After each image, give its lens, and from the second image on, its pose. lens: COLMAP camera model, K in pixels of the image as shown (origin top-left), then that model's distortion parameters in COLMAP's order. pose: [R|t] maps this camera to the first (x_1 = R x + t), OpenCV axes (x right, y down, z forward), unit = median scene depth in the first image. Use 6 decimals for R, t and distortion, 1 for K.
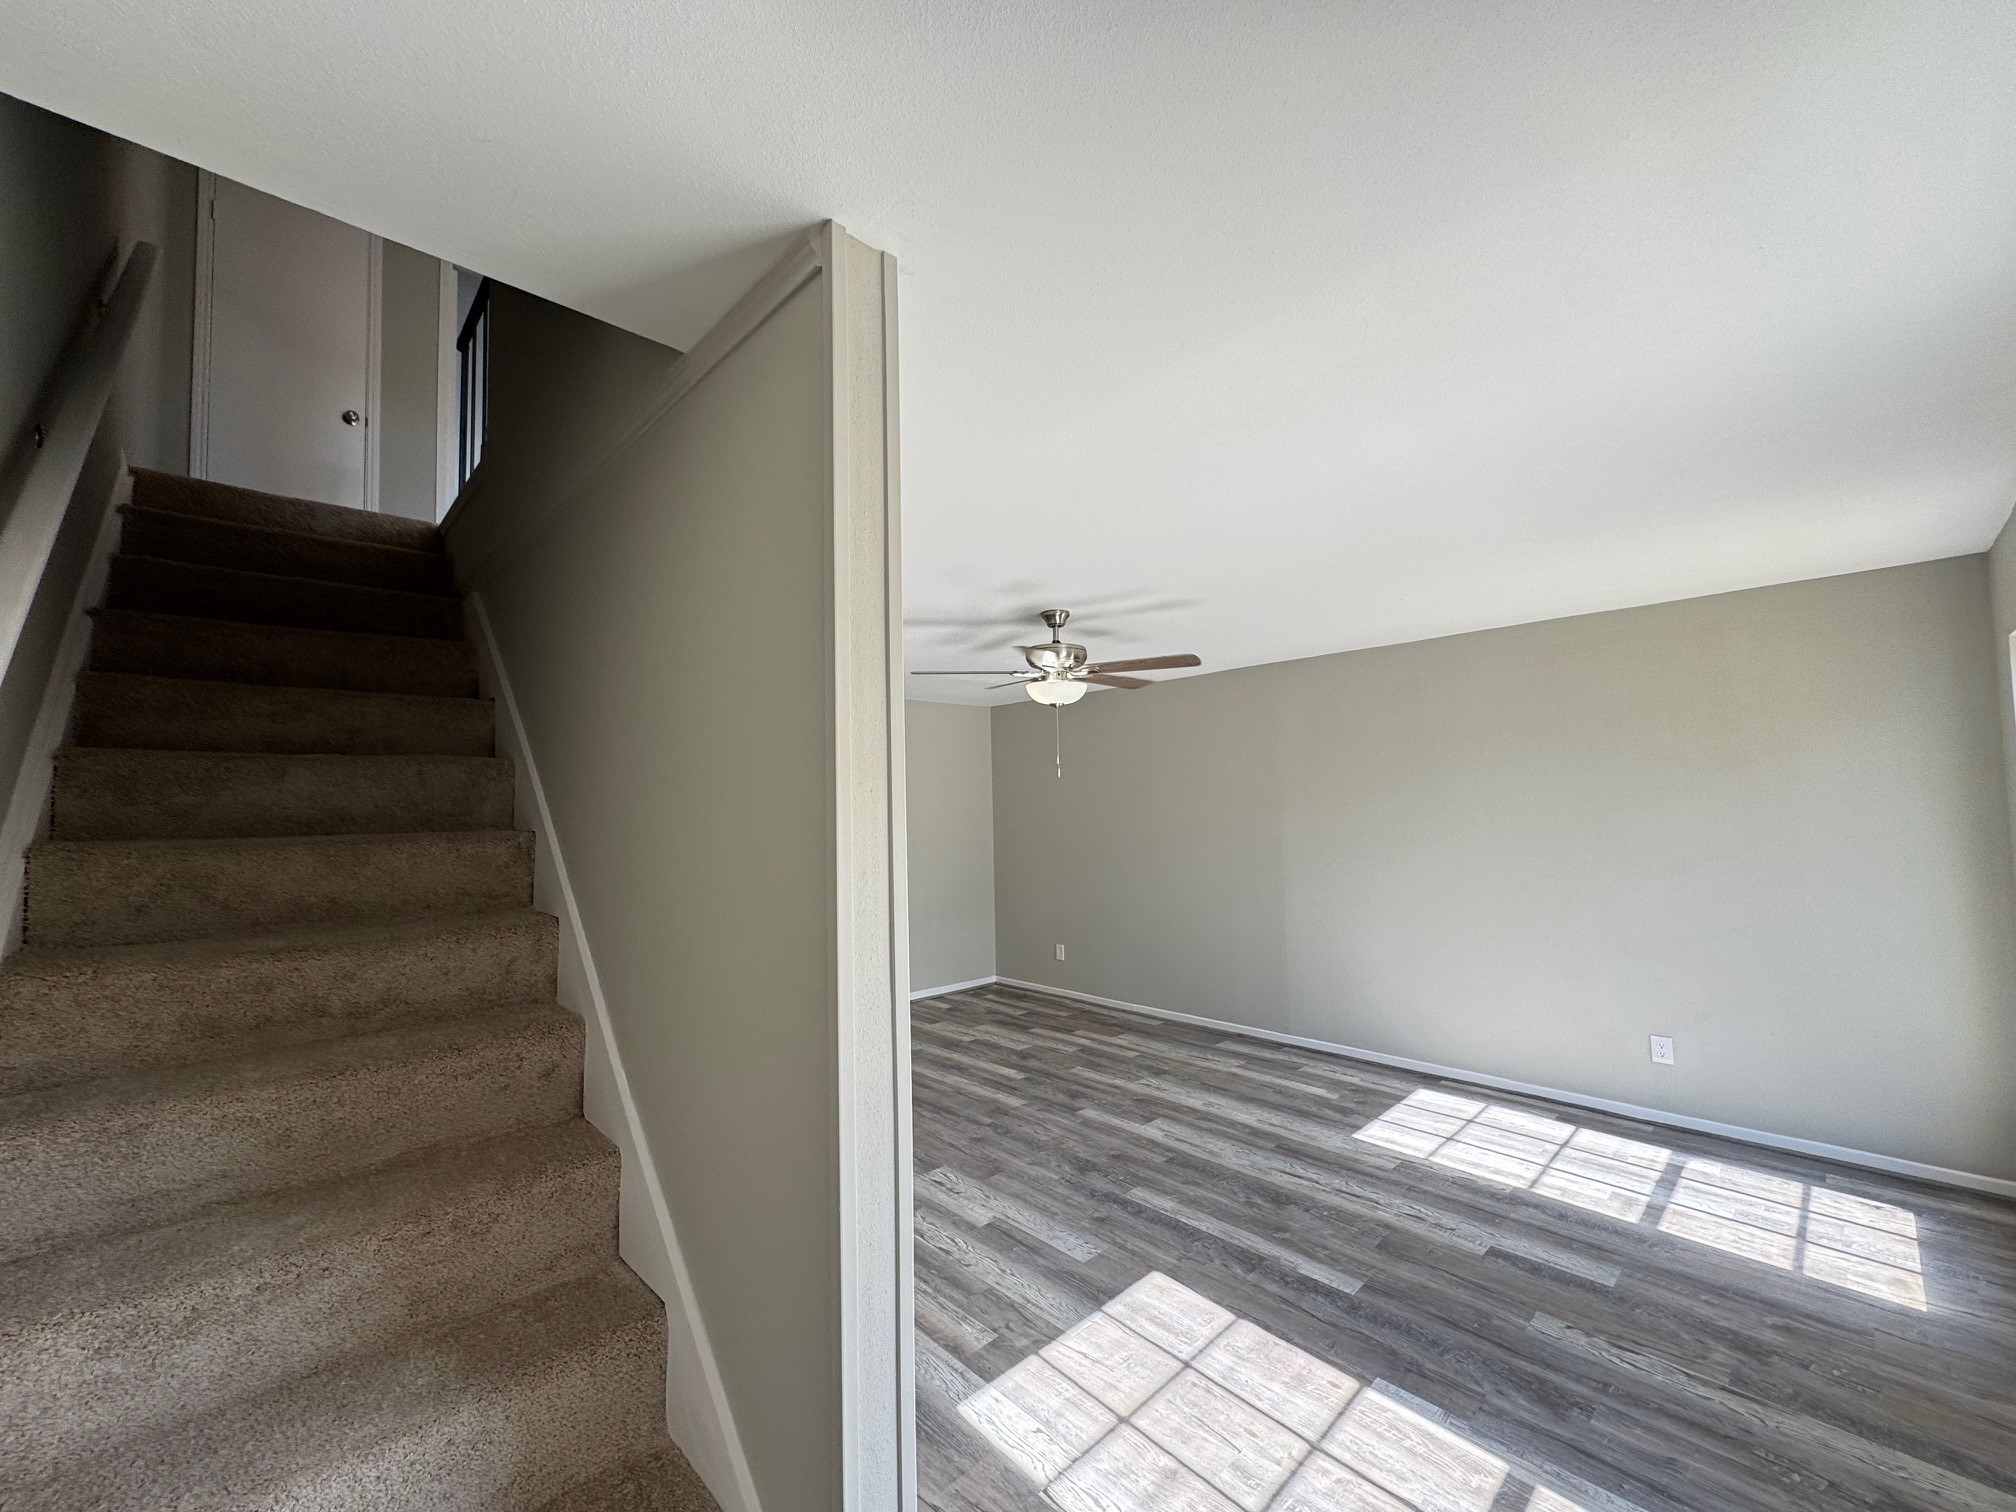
lens RADIAL K [[805.0, 0, 1007.6], [0, 805.0, 754.3], [0, 0, 1]] dist [-0.003336, 0.000469]
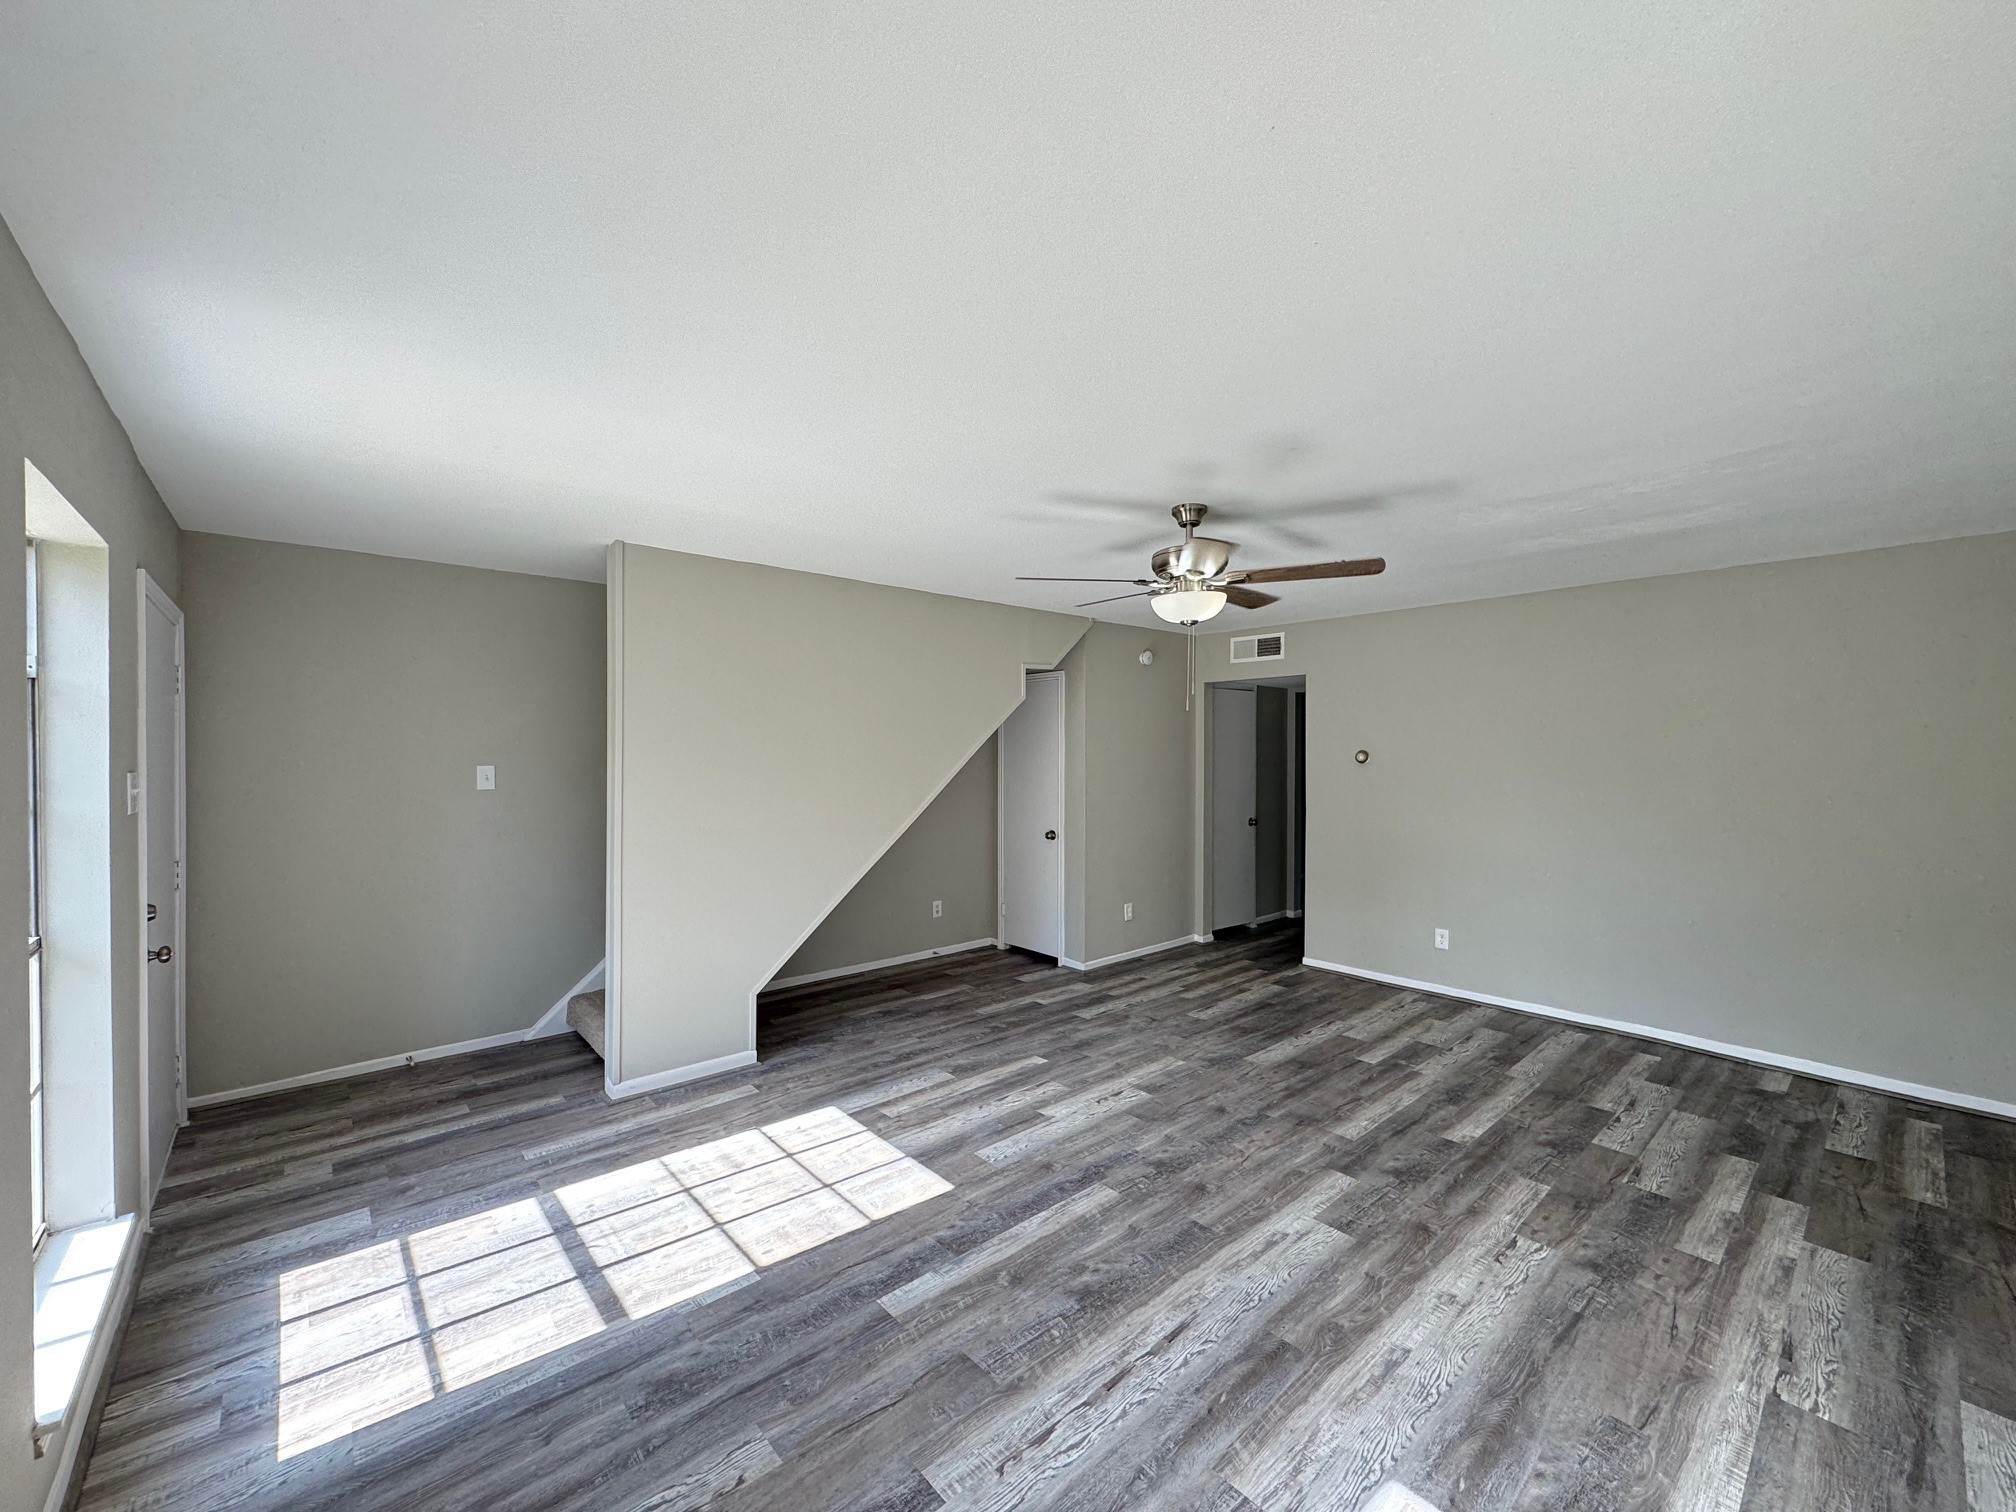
lens RADIAL K [[805.0, 0, 1000.2], [0, 805.0, 750.6], [0, 0, 1]] dist [-0.003336, 0.000469]
pose [[-0.043763, 0.020592, -0.998830, 0.859960], [0.063243, 0.997839, 0.017801, 0.042070], [0.997038, -0.062390, -0.044971, 0.806810]]
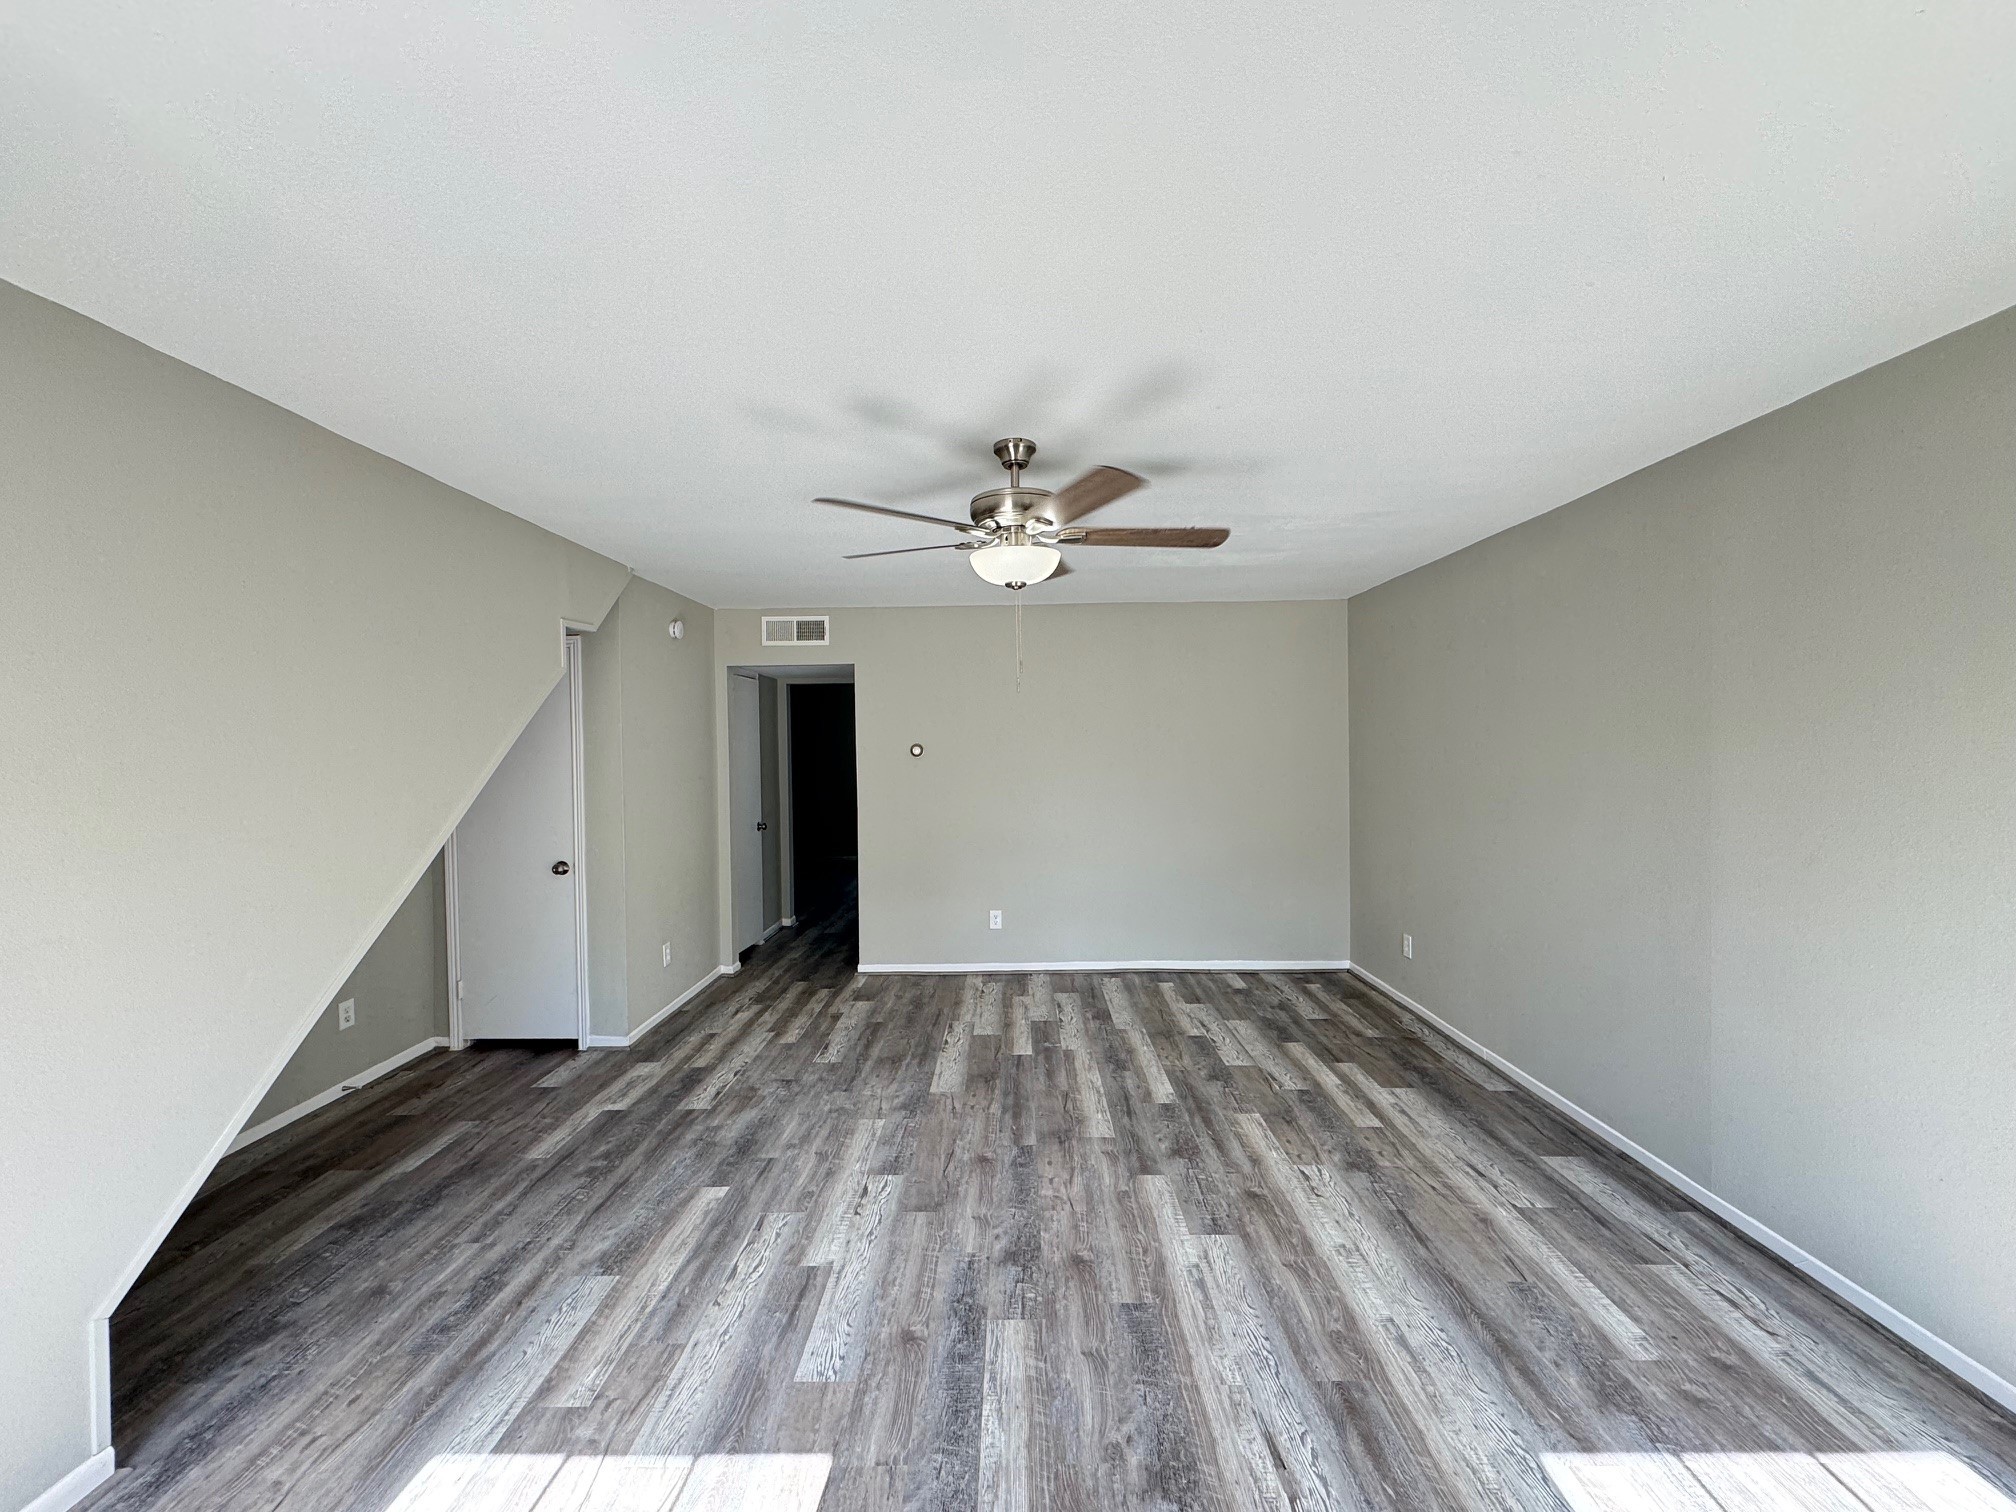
lens RADIAL K [[805.0, 0, 1007.4], [0, 805.0, 754.7], [0, 0, 1]] dist [-0.003336, 0.000469]
pose [[0.717103, 0.020263, -0.696672, 0.509097], [0.042127, 0.996490, 0.072346, 0.030934], [0.695693, -0.081228, 0.713732, 0.484013]]
